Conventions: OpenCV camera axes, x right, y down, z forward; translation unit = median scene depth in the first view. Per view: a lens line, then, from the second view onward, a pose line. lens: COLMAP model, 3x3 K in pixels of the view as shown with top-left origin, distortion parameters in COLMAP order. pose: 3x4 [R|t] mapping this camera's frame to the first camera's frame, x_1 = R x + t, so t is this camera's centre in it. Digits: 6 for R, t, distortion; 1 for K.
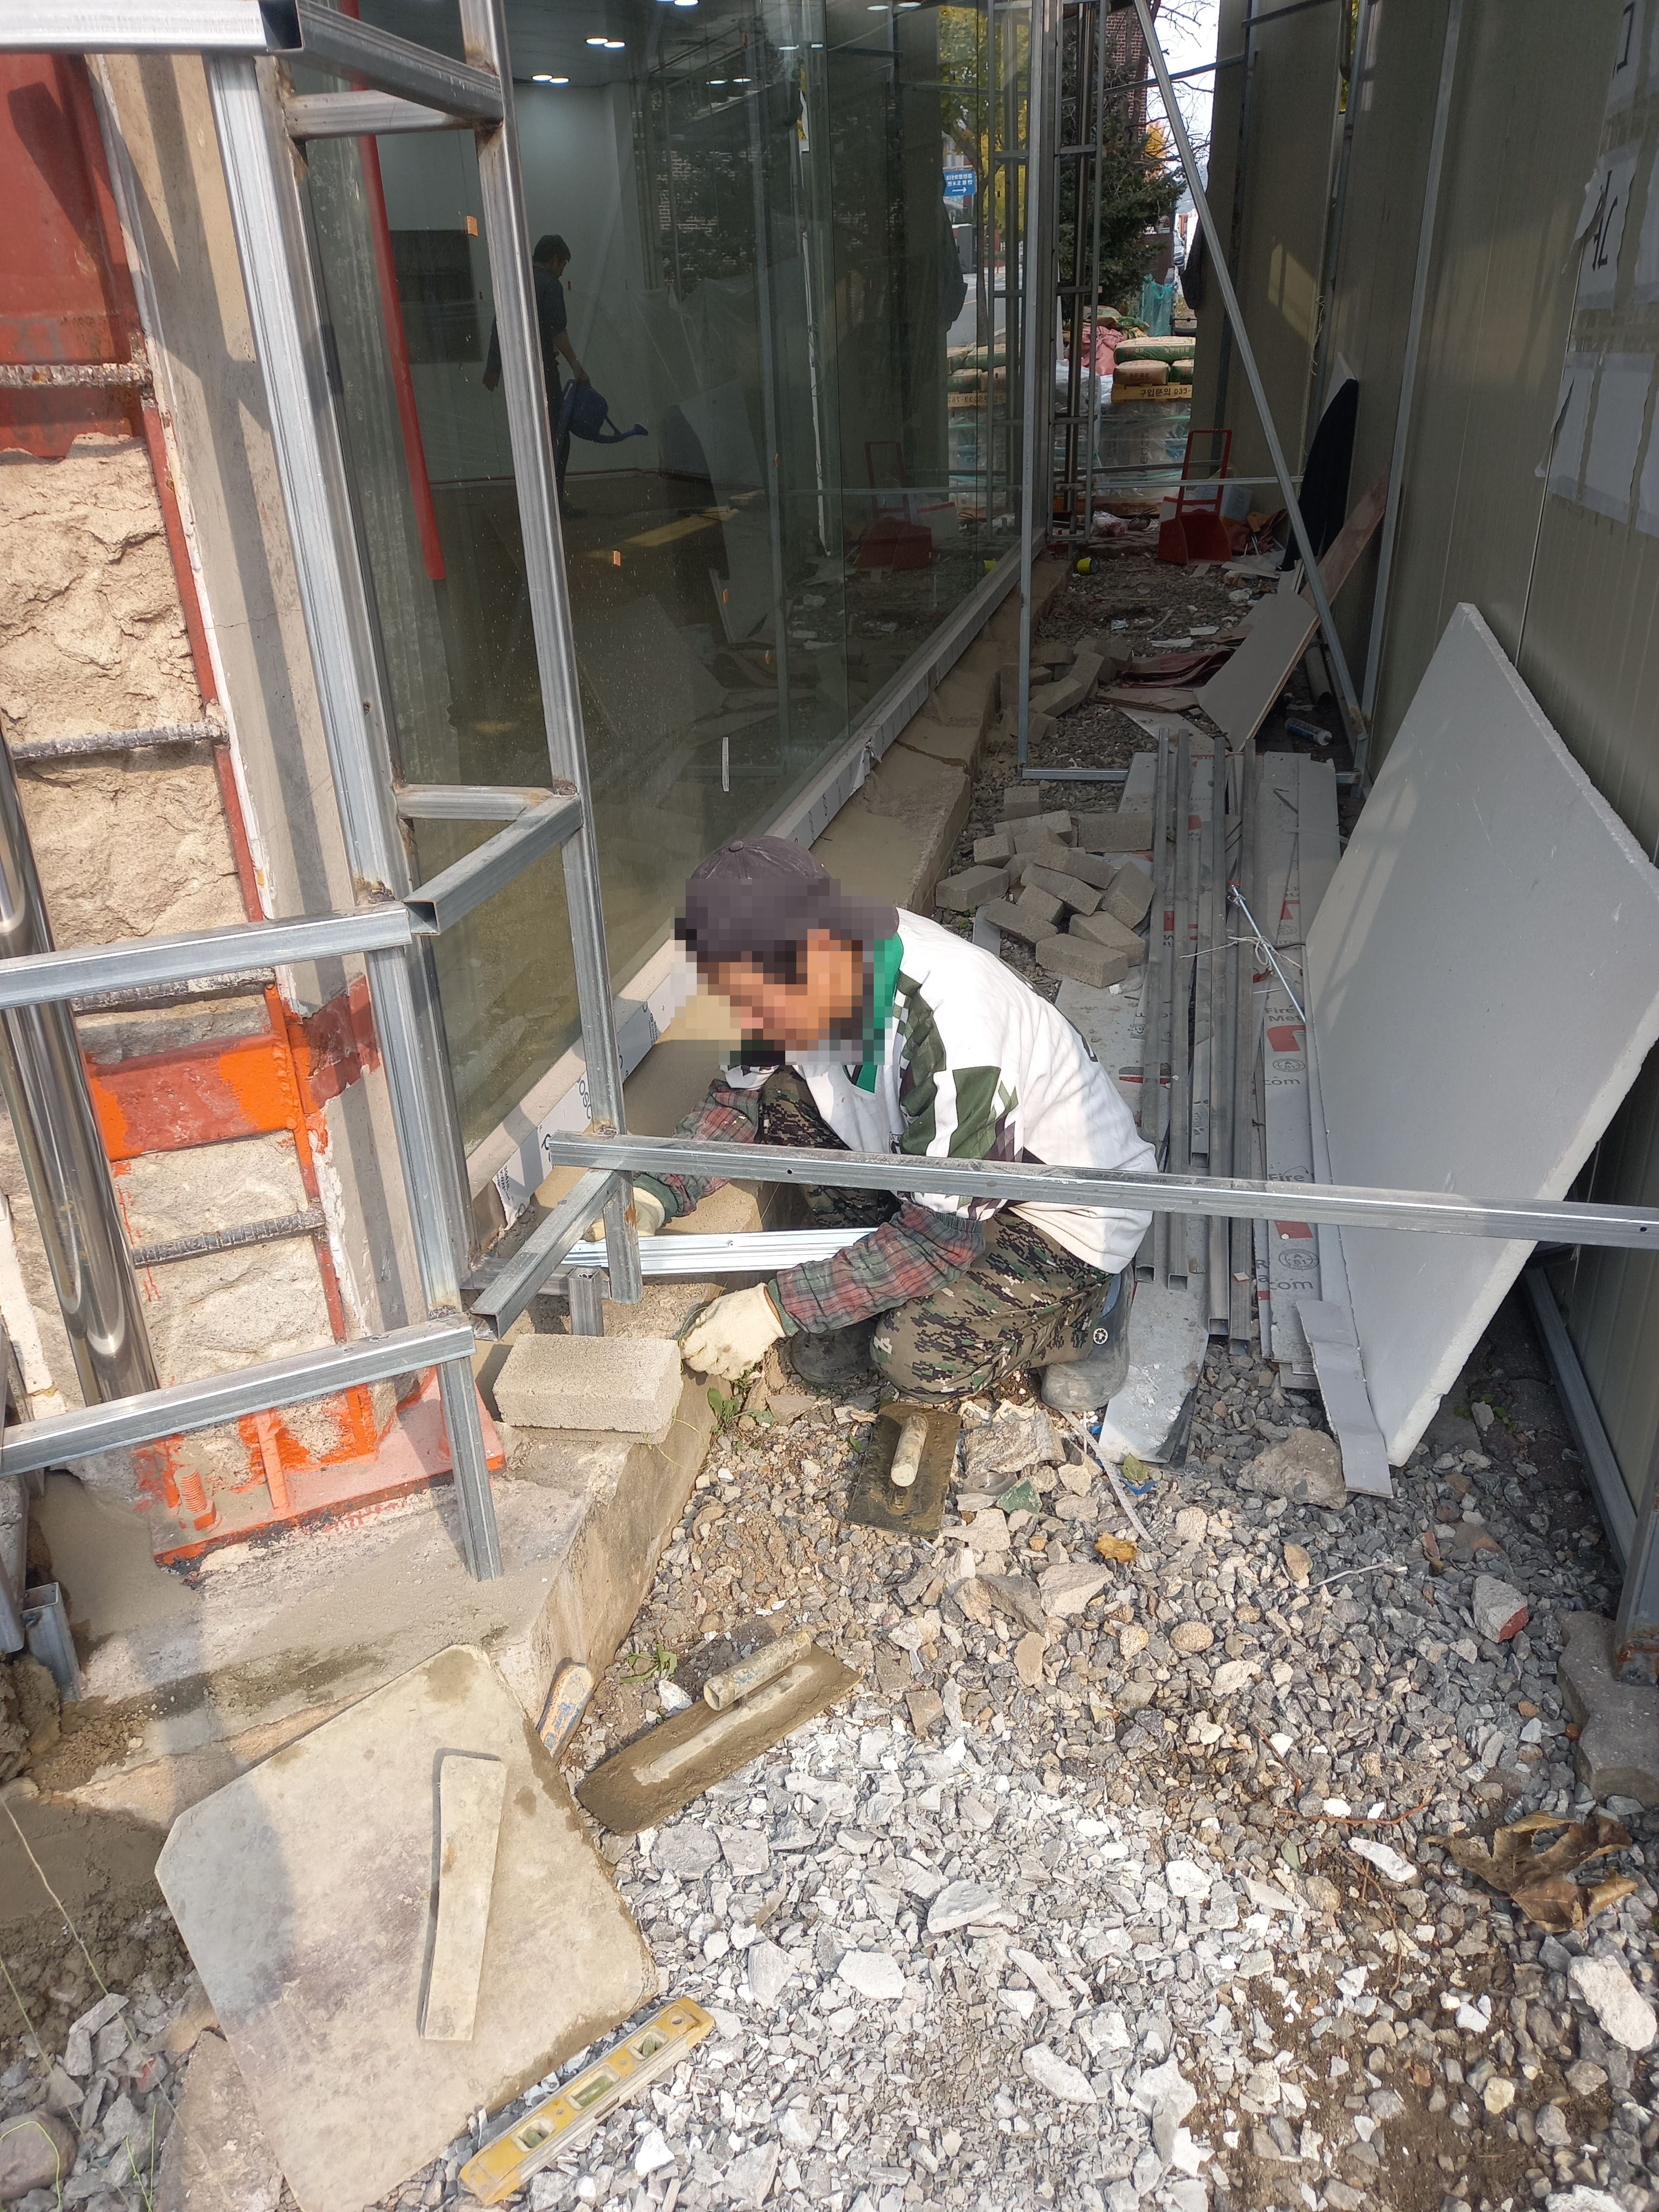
lens RADIAL K [[1629.0, 0, 832.8], [0, 1629.0, 1150.0], [0, 0, 1]] dist [0.047154, -0.005416]
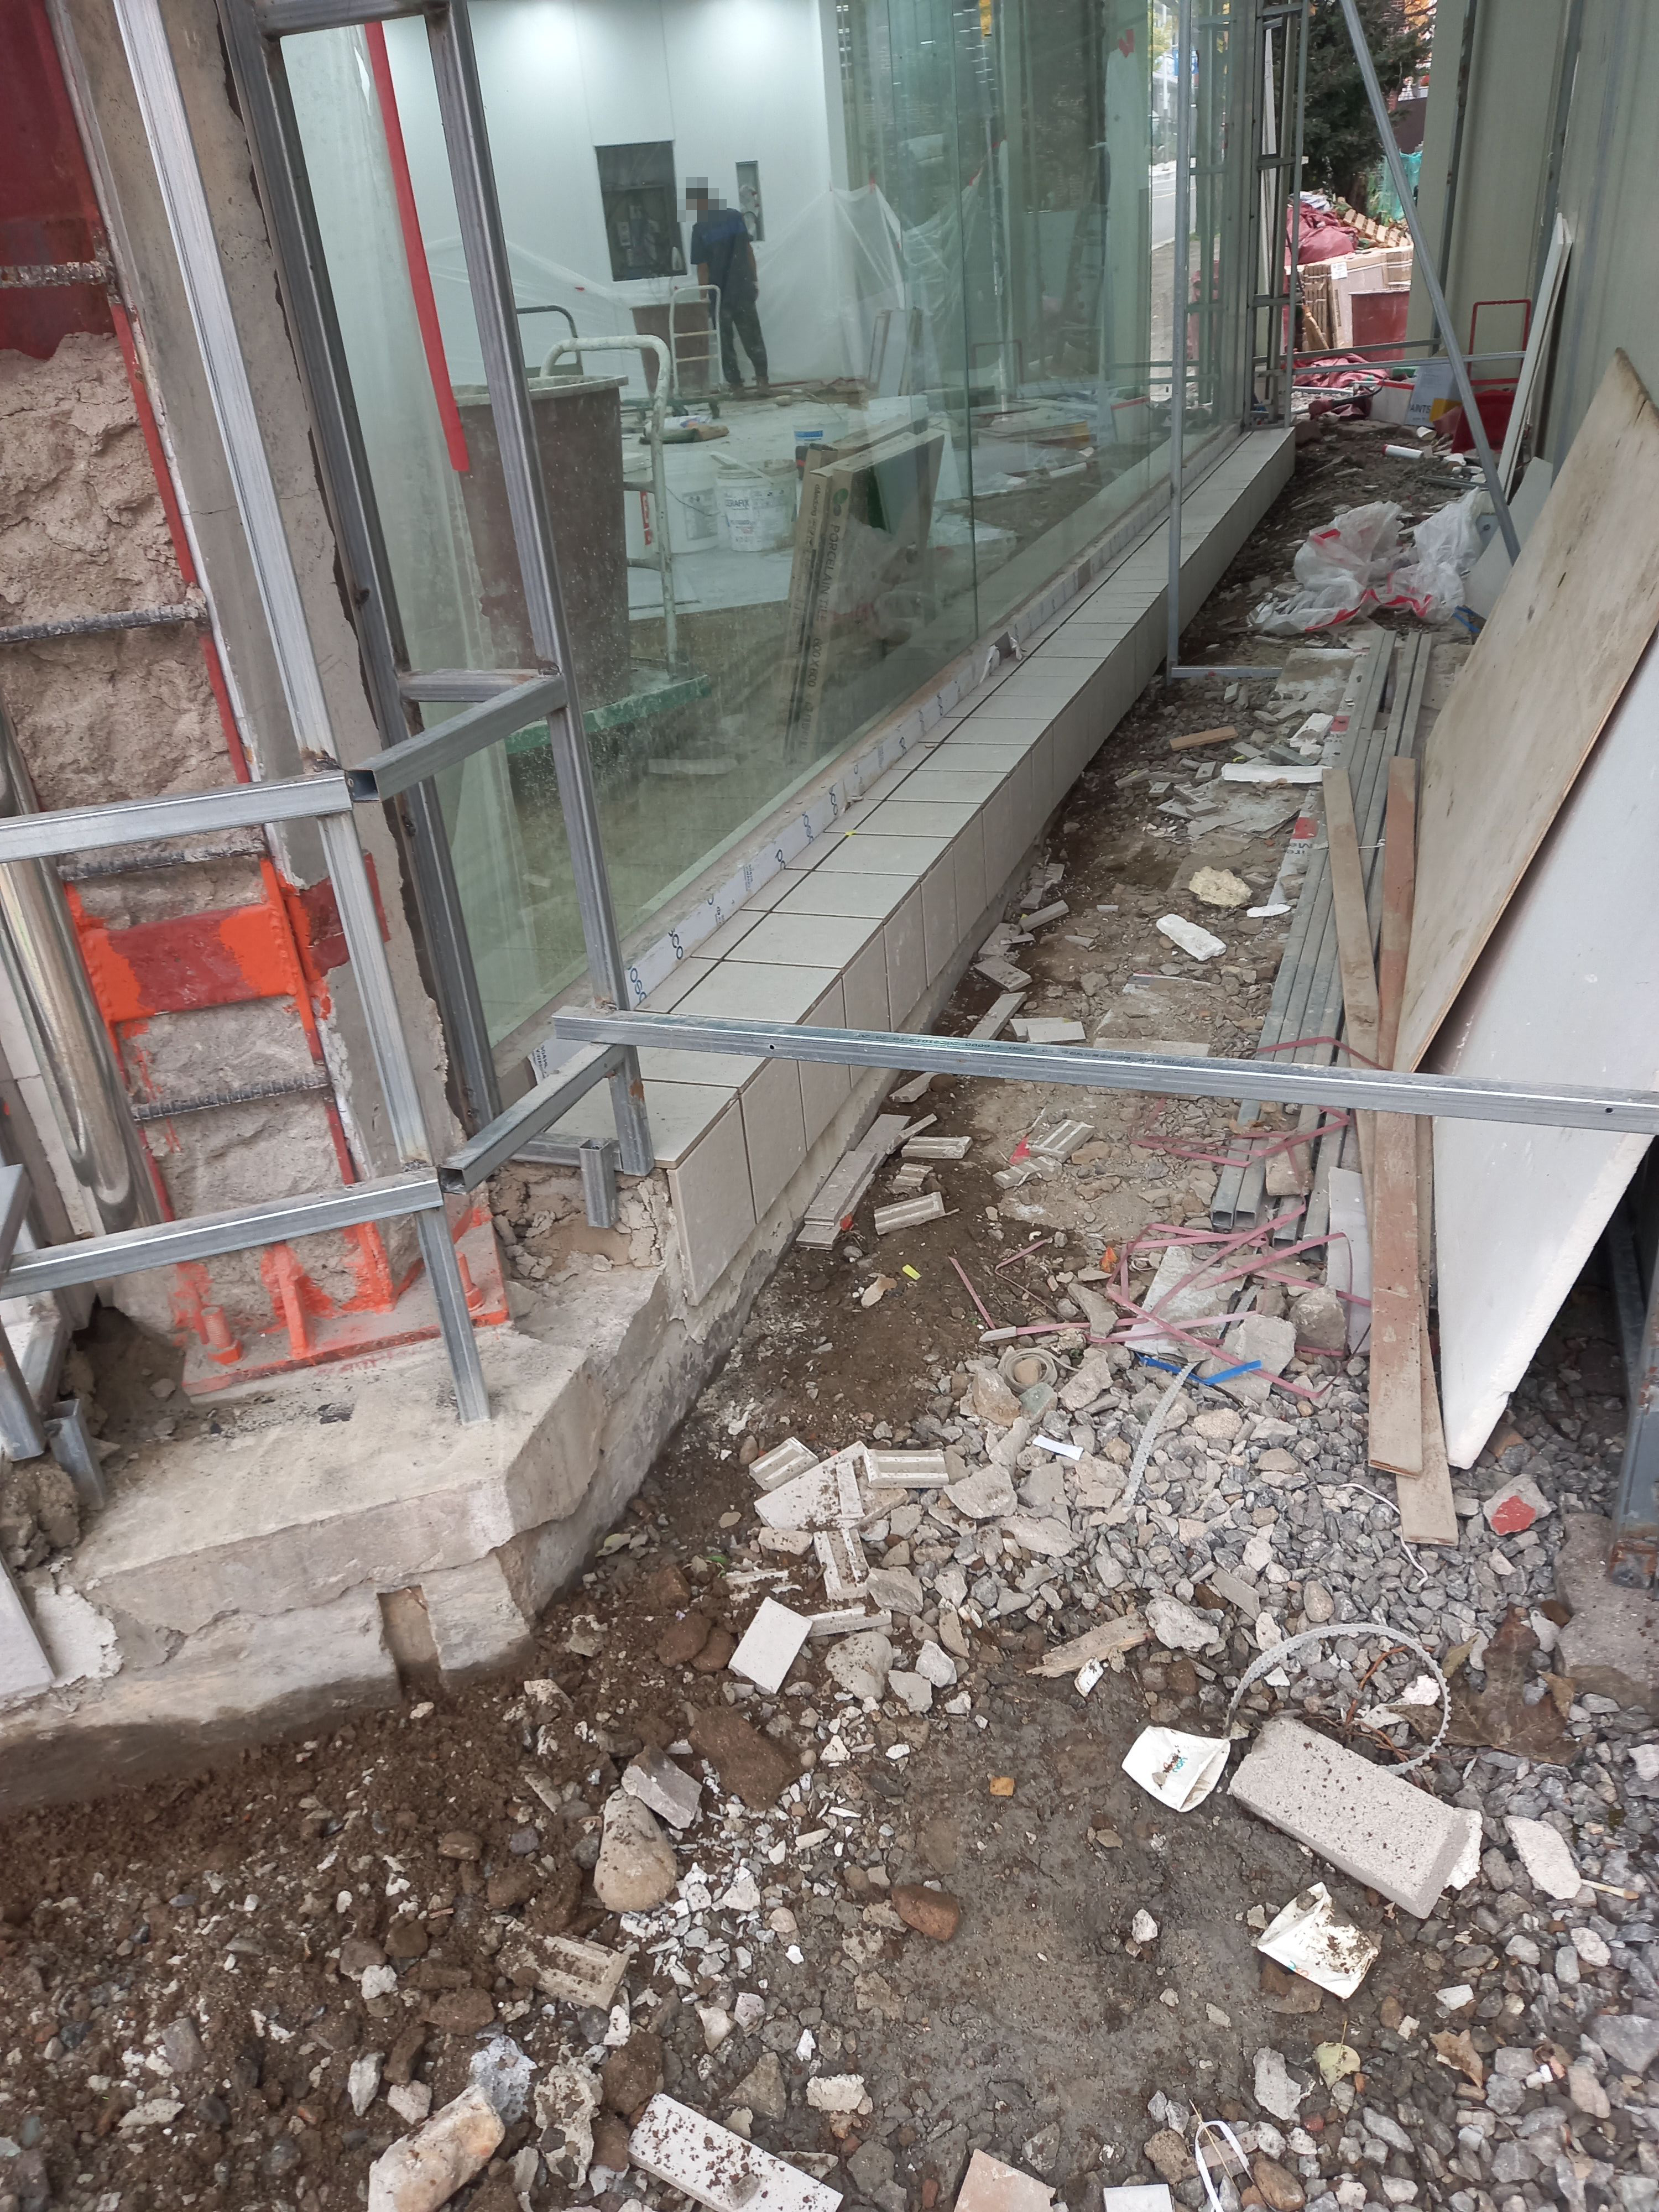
lens RADIAL K [[1629.0, 0, 832.8], [0, 1629.0, 1150.0], [0, 0, 1]] dist [0.047154, -0.005416]
pose [[0.989932, 0.021582, -0.139887, 0.190930], [-0.015627, 0.998930, 0.043532, 0.040577], [0.140676, -0.040908, 0.989210, -0.017884]]
